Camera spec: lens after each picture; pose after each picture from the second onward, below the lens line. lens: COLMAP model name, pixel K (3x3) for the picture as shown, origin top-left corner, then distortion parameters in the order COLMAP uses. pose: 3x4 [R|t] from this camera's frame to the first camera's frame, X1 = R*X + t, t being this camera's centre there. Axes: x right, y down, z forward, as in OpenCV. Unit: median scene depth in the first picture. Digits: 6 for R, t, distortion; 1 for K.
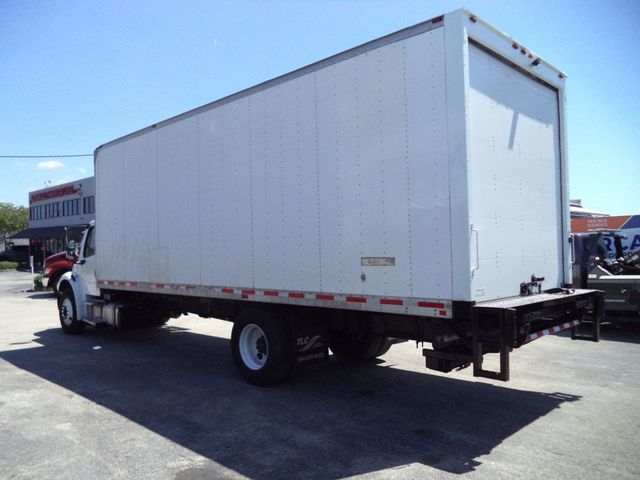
lens RADIAL K [[523.3, 0, 317.5], [0, 523.3, 237.8], [0, 0, 1]] dist [-0.021960, -0.007161]
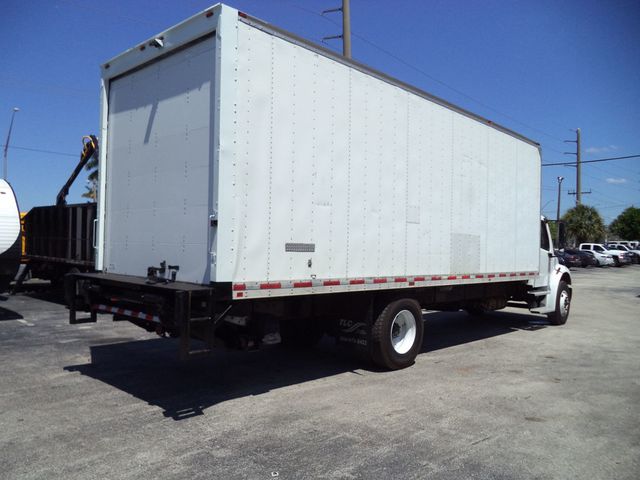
lens RADIAL K [[523.3, 0, 318.3], [0, 523.3, 240.3], [0, 0, 1]] dist [-0.021960, -0.007161]
pose [[0.008217, 0.001191, -0.999966, 1.352889], [0.001392, 0.999998, 0.001203, 0.030073], [0.999965, -0.001402, 0.008215, 1.247361]]
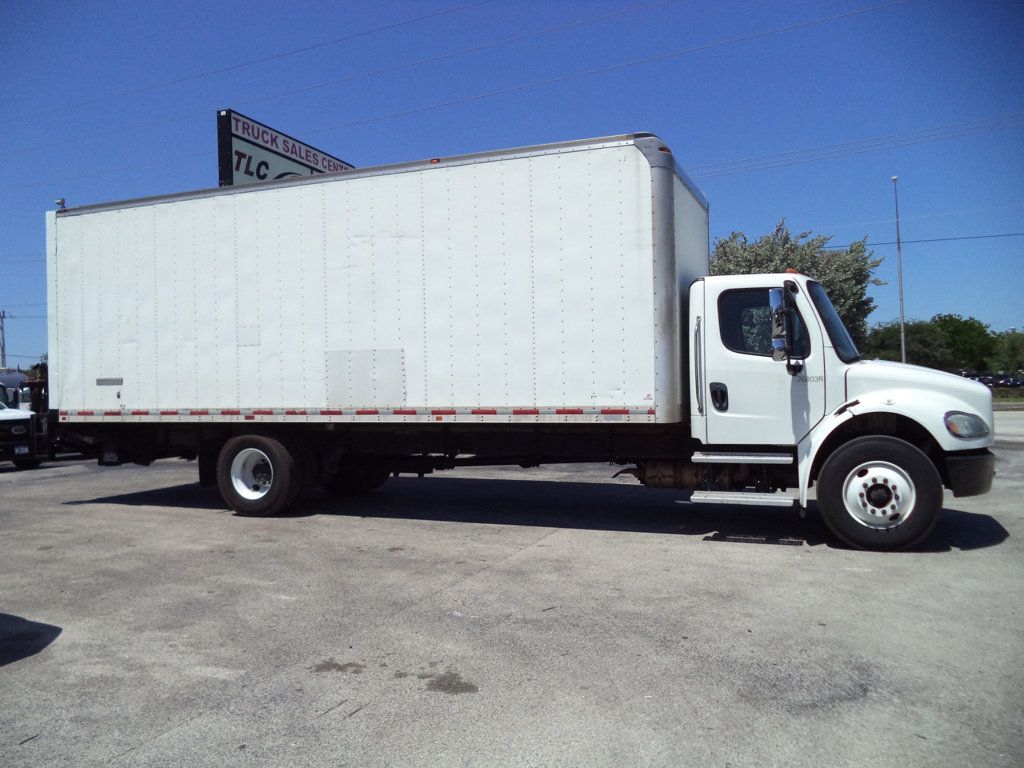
lens RADIAL K [[837.3, 0, 514.7], [0, 837.3, 380.6], [0, 0, 1]] dist [-0.021960, -0.007161]
pose [[-0.925872, 0.031335, -0.376535, 0.266534], [0.042823, 0.998837, -0.022176, 0.118942], [0.375402, -0.036657, -0.926137, 3.200653]]
